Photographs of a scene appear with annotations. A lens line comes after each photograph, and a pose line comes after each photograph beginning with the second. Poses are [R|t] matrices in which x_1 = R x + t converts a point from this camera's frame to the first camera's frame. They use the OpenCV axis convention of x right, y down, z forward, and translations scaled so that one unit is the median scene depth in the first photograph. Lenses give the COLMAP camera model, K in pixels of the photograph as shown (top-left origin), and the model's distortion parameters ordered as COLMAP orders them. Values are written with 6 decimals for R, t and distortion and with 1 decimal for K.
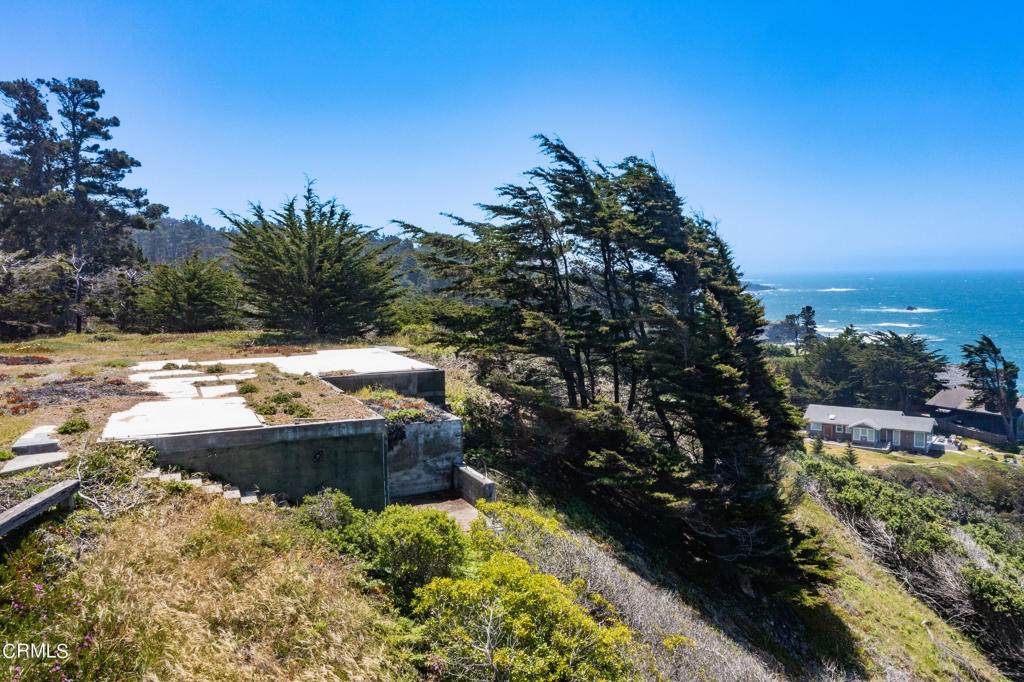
lens RADIAL K [[811.5, 0, 512.5], [0, 811.5, 335.6], [0, 0, 1]] dist [0.010440, 0.000813]
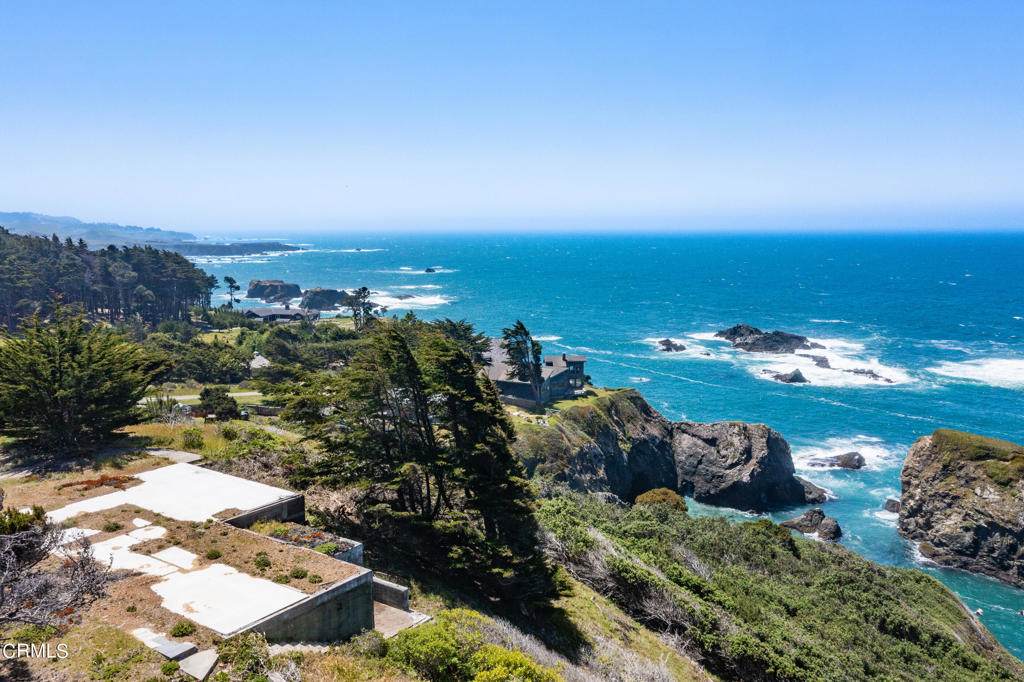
lens RADIAL K [[811.5, 0, 514.9], [0, 811.5, 343.3], [0, 0, 1]] dist [0.010440, 0.000813]
pose [[0.851688, -0.057959, 0.520835, -0.189040], [0.033615, 0.997861, 0.056074, -0.107692], [-0.522970, -0.030250, 0.851814, -0.113808]]
